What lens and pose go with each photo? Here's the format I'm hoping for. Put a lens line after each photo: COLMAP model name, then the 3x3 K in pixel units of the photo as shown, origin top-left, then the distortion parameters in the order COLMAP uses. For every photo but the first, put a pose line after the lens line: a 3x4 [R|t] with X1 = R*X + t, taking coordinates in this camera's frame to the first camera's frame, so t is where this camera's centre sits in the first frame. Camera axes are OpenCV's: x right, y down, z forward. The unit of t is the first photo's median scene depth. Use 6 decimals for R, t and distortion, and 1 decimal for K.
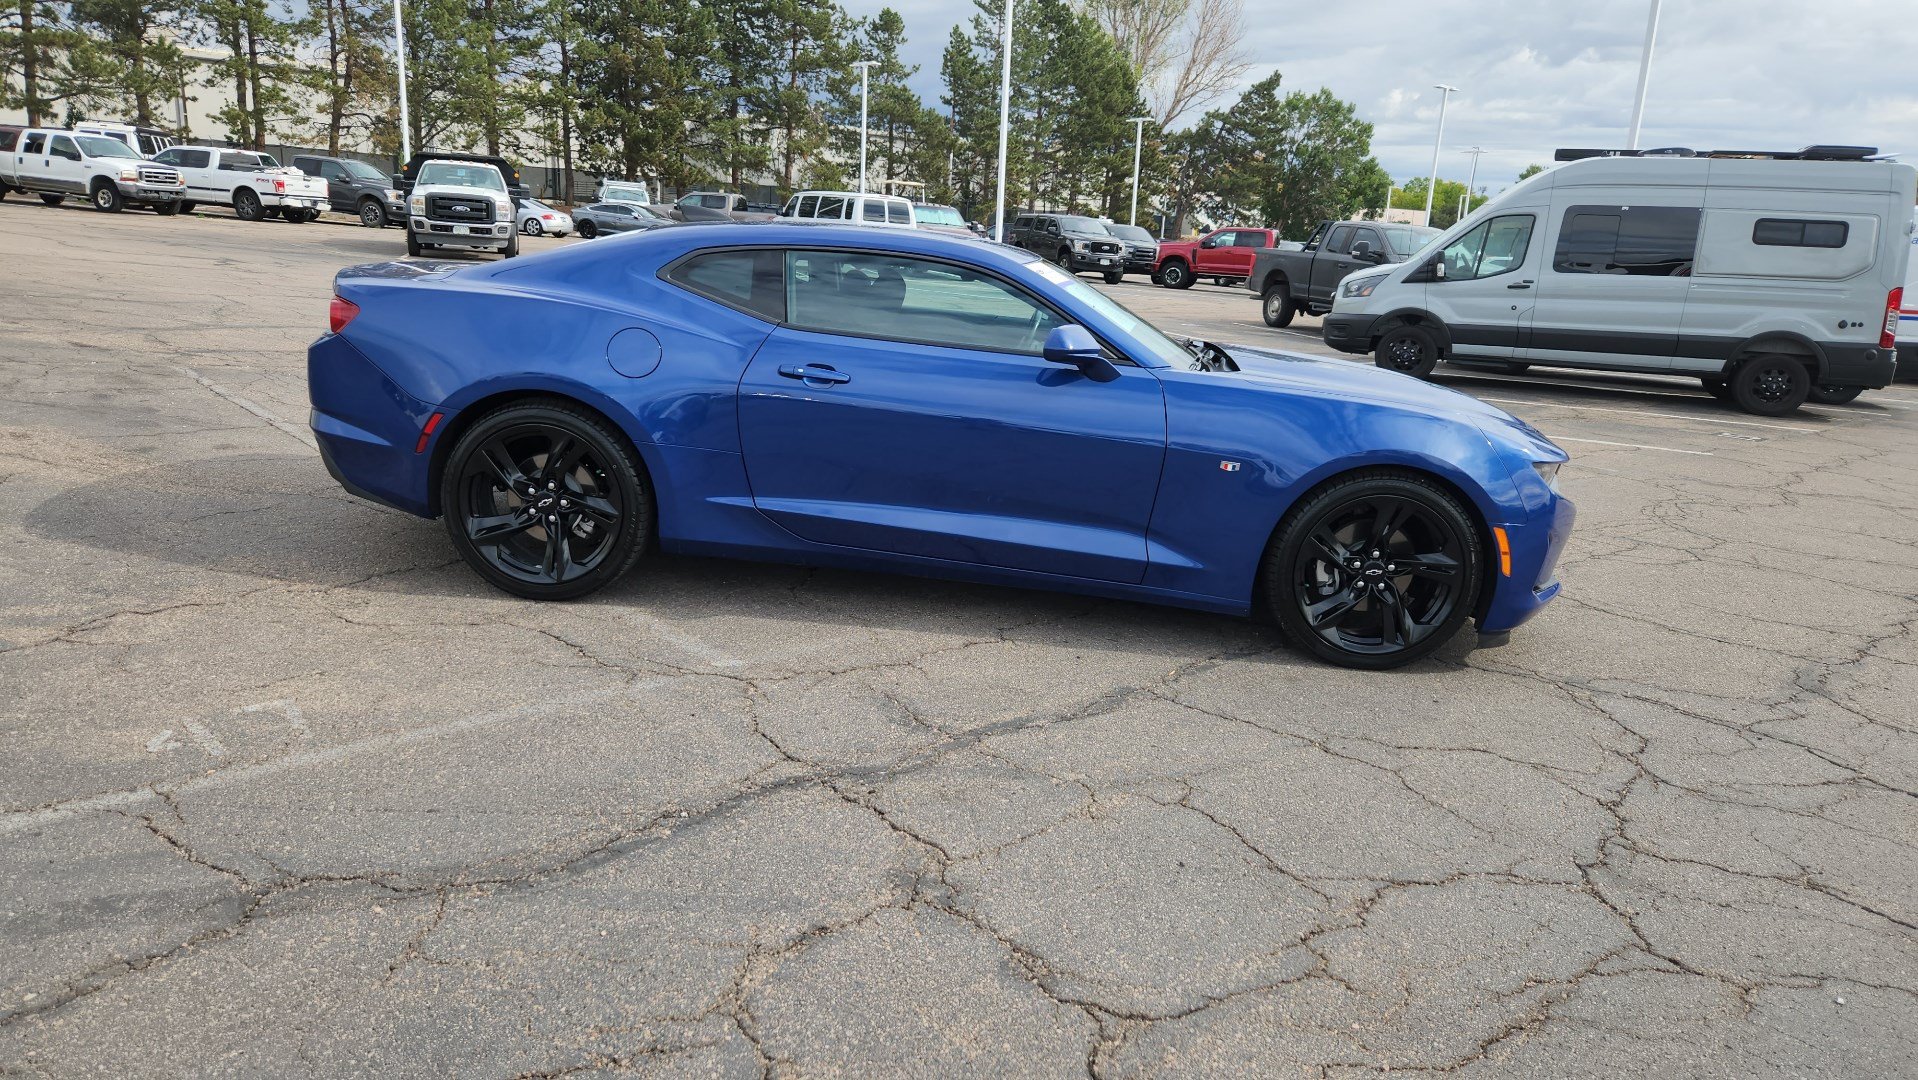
lens RADIAL K [[1285.1, 0, 940.9], [0, 1285.1, 536.5], [0, 0, 1]] dist [0.067697, -0.054705]
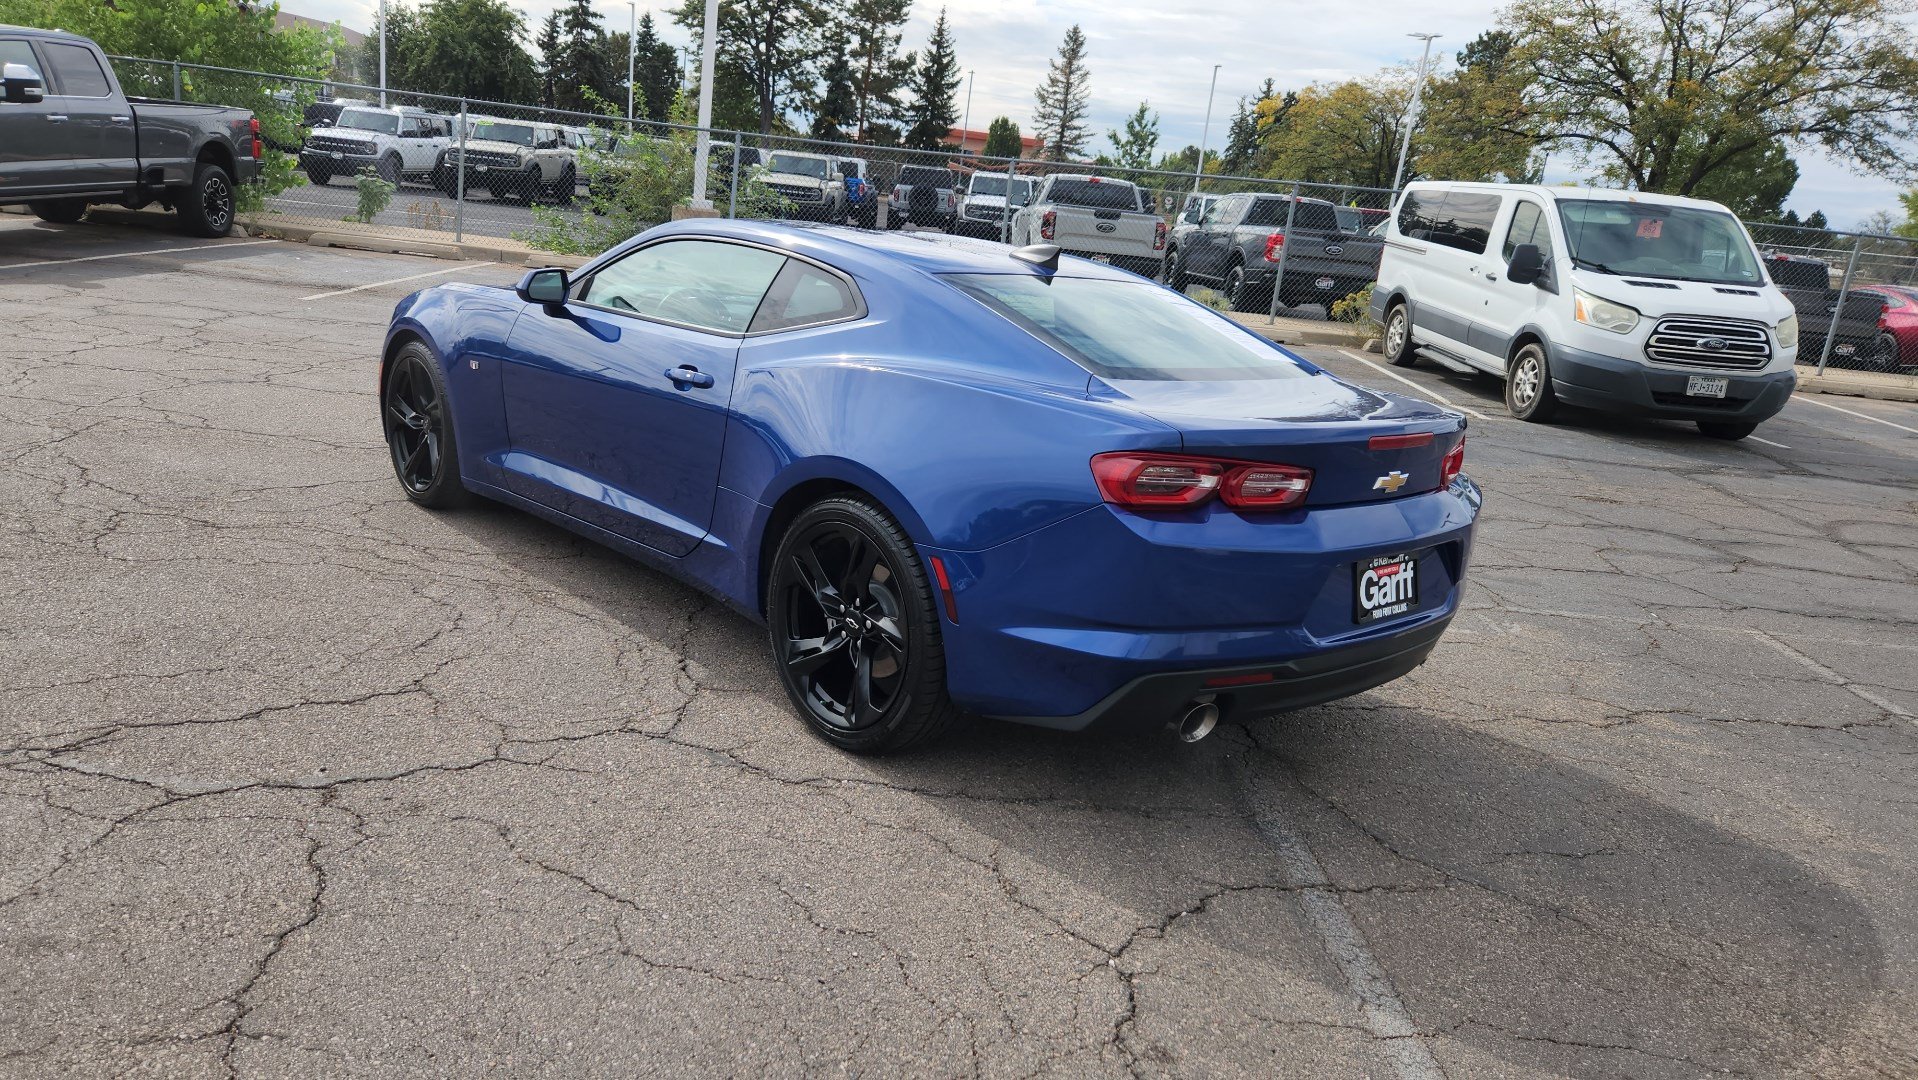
lens RADIAL K [[1285.1, 0, 936.7], [0, 1285.1, 537.7], [0, 0, 1]] dist [0.067697, -0.054705]
pose [[-0.691460, -0.321766, 0.646799, -0.125683], [0.014633, 0.888908, 0.457852, -0.081191], [-0.722266, 0.326051, -0.609936, 0.281375]]
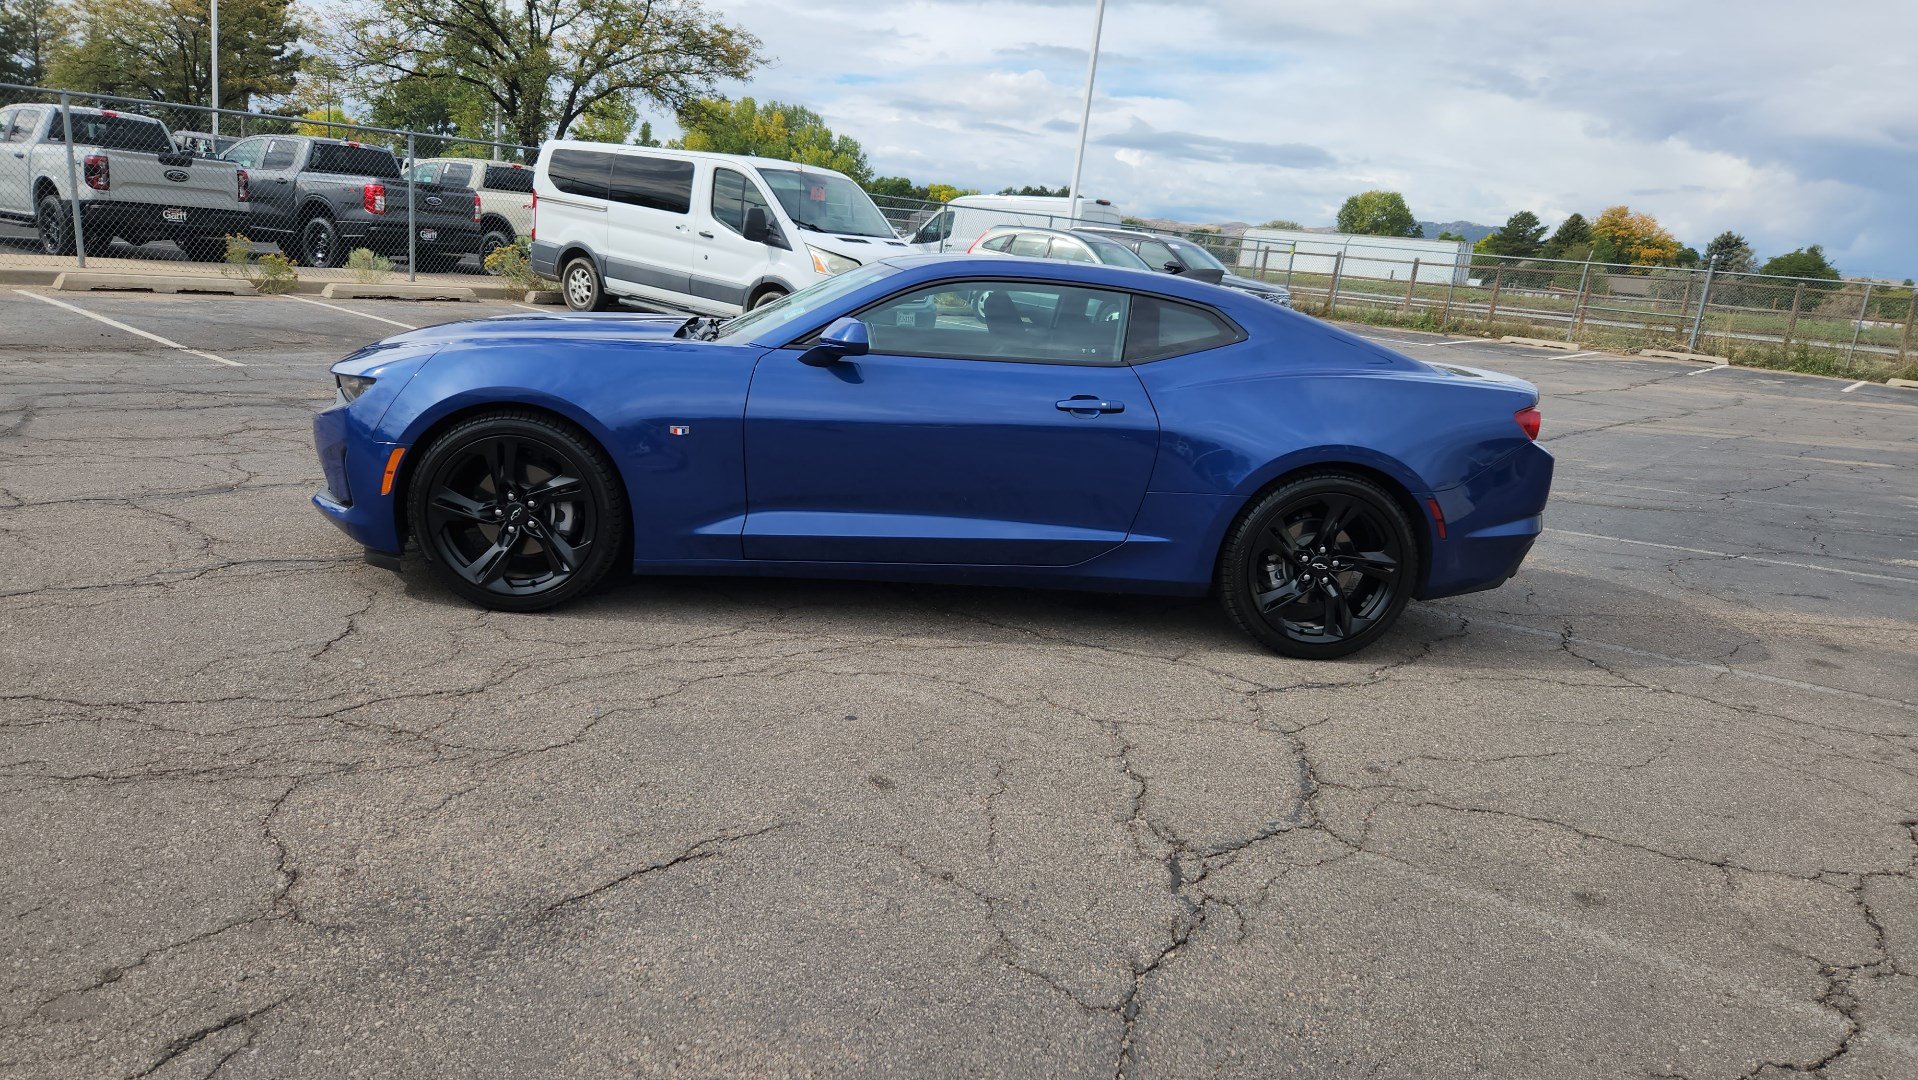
lens RADIAL K [[1285.1, 0, 938.4], [0, 1285.1, 541.2], [0, 0, 1]] dist [0.067697, -0.054705]
pose [[-0.979725, -0.135398, -0.147667, 0.026724], [-0.186879, 0.883279, 0.429994, -0.083169], [0.072211, 0.448872, -0.890673, 0.356881]]
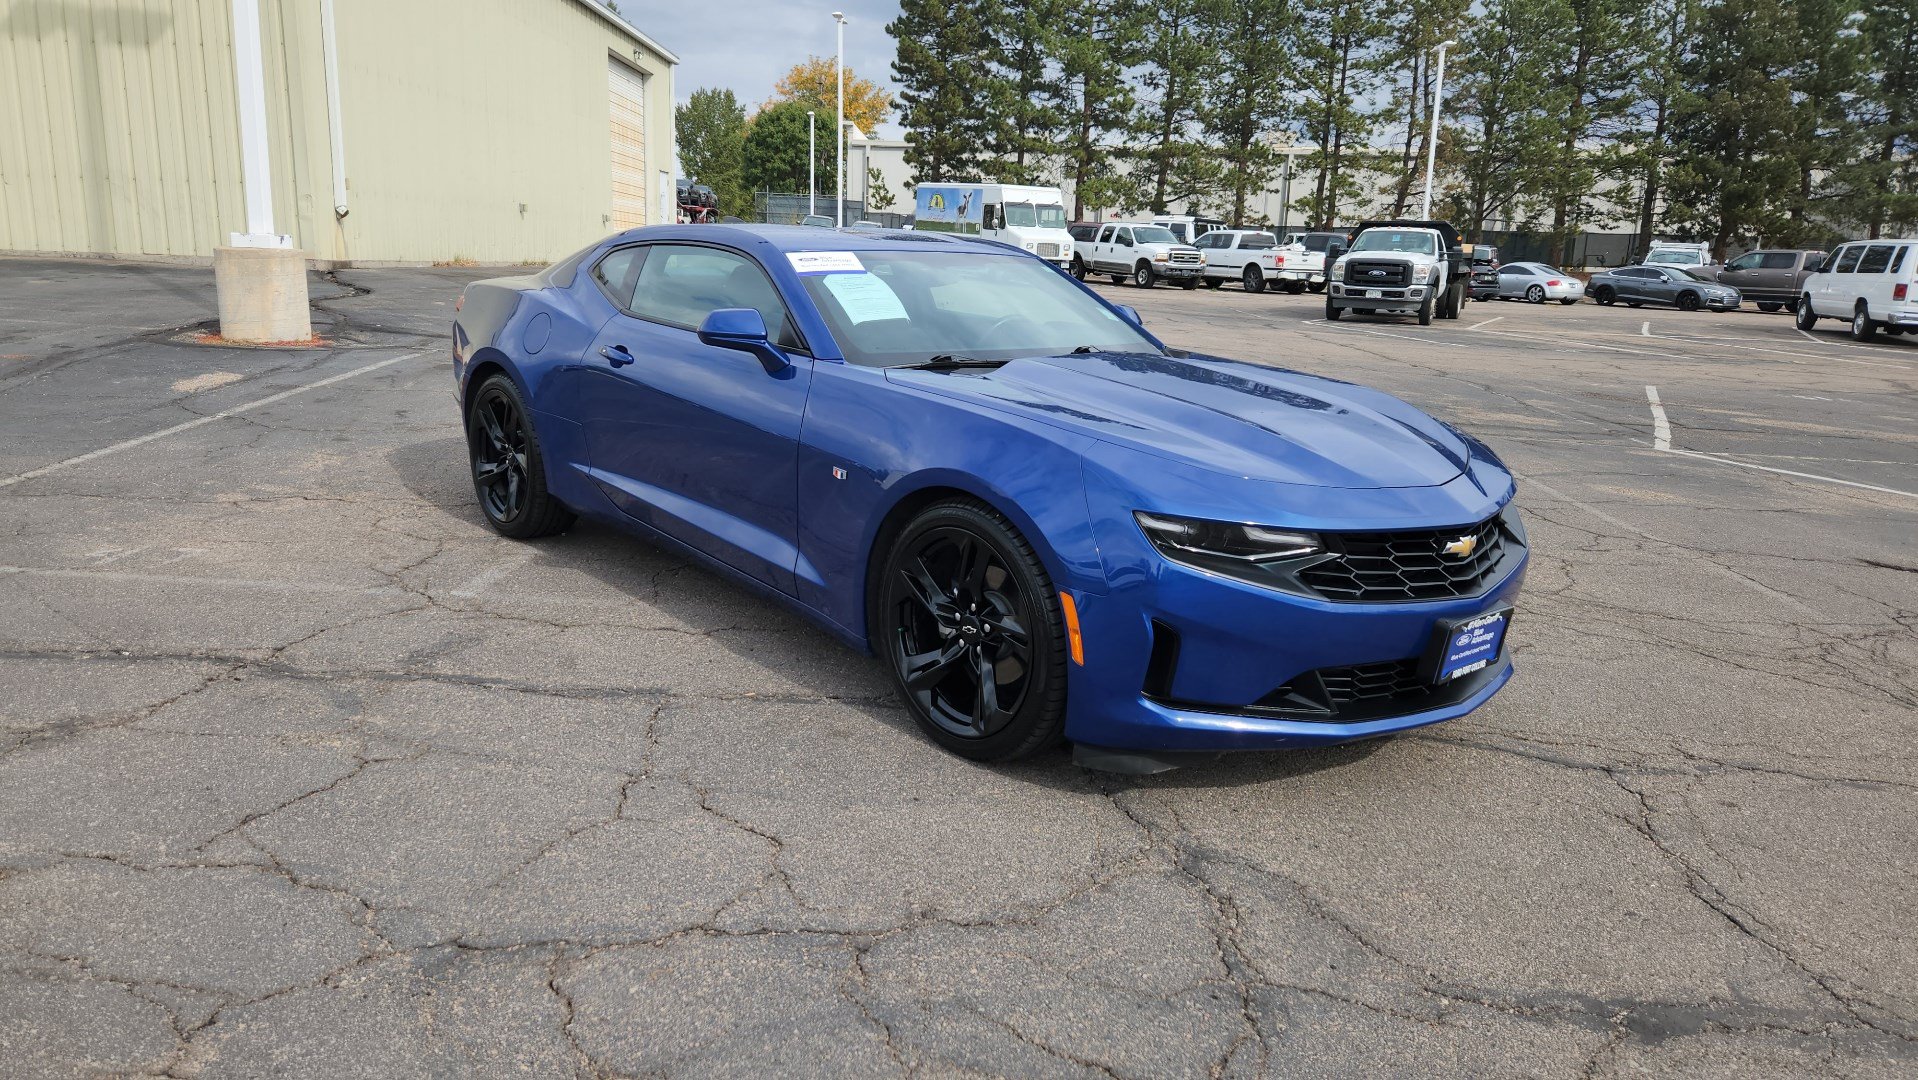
lens RADIAL K [[1285.1, 0, 920.3], [0, 1285.1, 524.6], [0, 0, 1]] dist [0.067697, -0.054705]
pose [[0.682555, 0.118543, -0.721157, 0.132410], [-0.165979, 0.986117, 0.005003, -0.005118], [0.711737, 0.116283, 0.692754, 0.067571]]
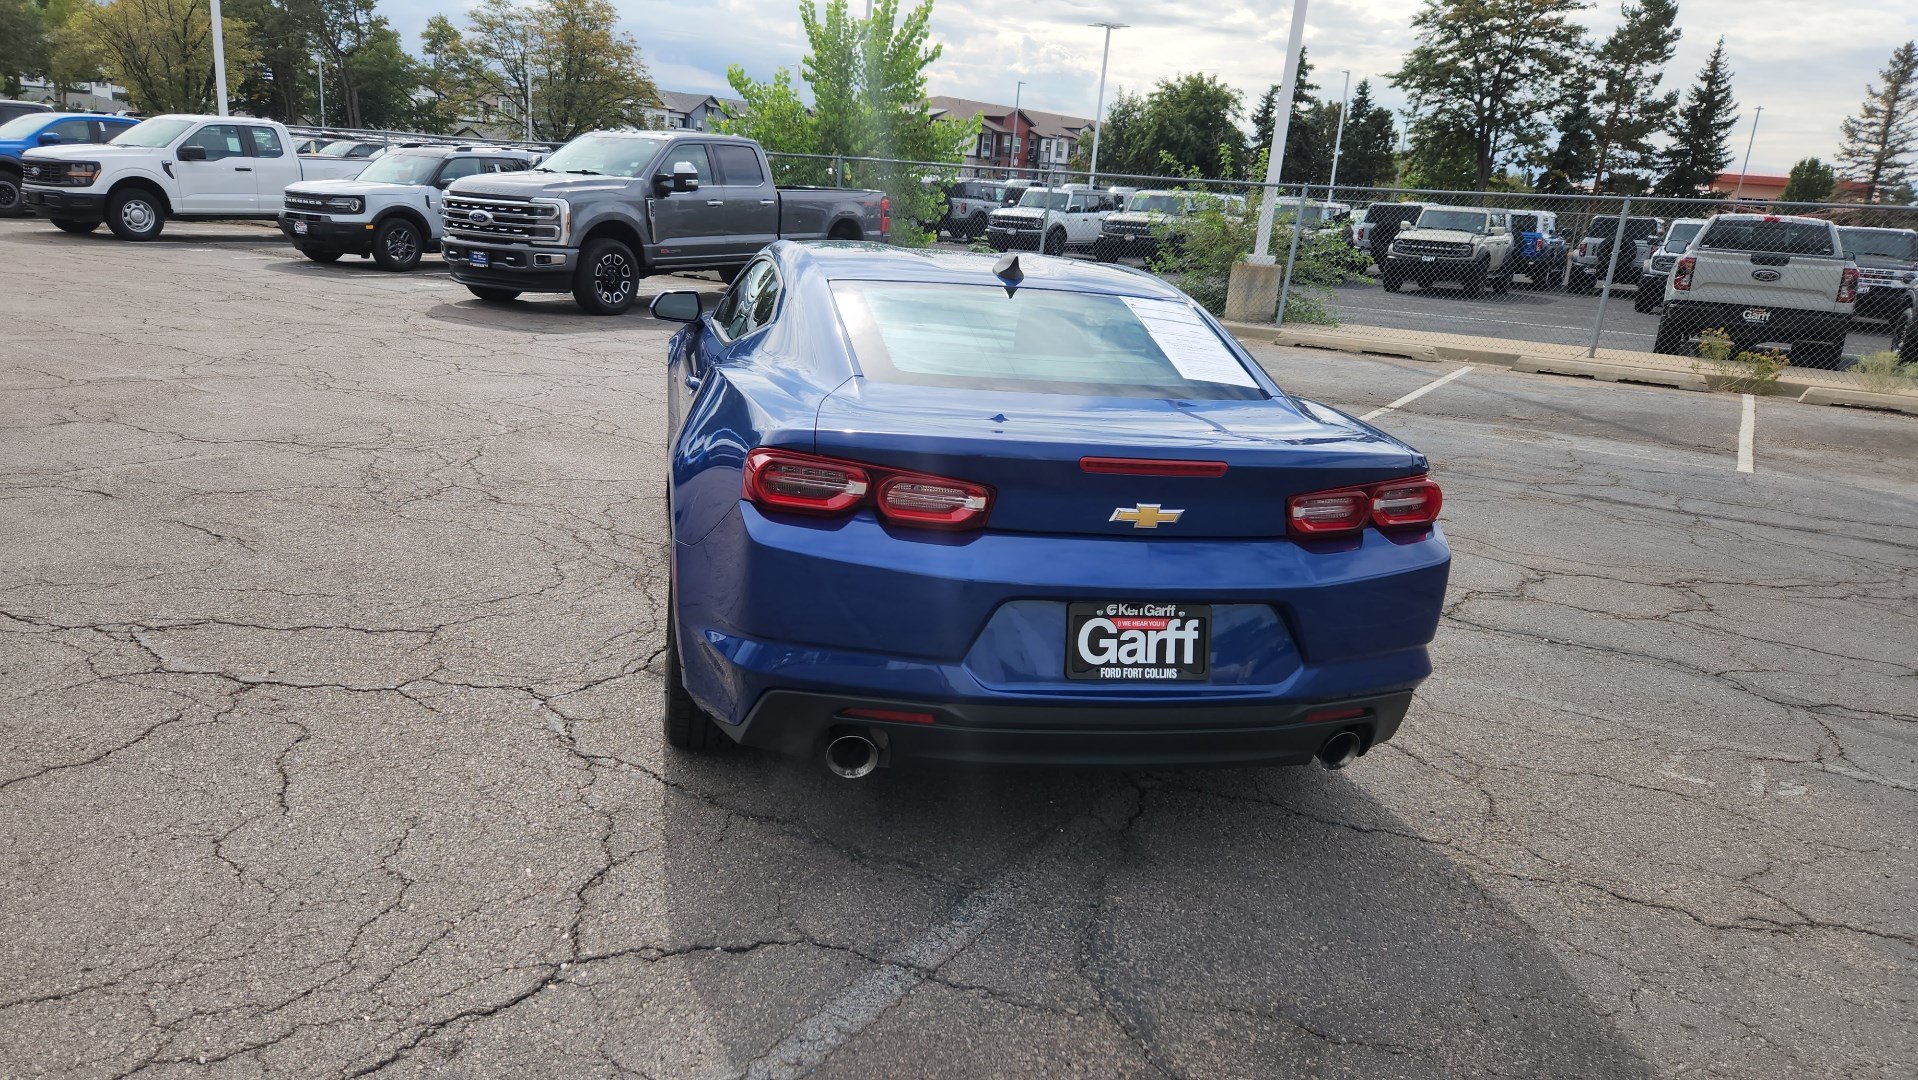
lens RADIAL K [[1285.1, 0, 926.0], [0, 1285.1, 524.2], [0, 0, 1]] dist [0.067697, -0.054705]
pose [[-0.227284, -0.323560, 0.918505, -0.160210], [0.140724, 0.922377, 0.359747, -0.068171], [-0.963607, 0.211020, -0.164109, 0.212605]]
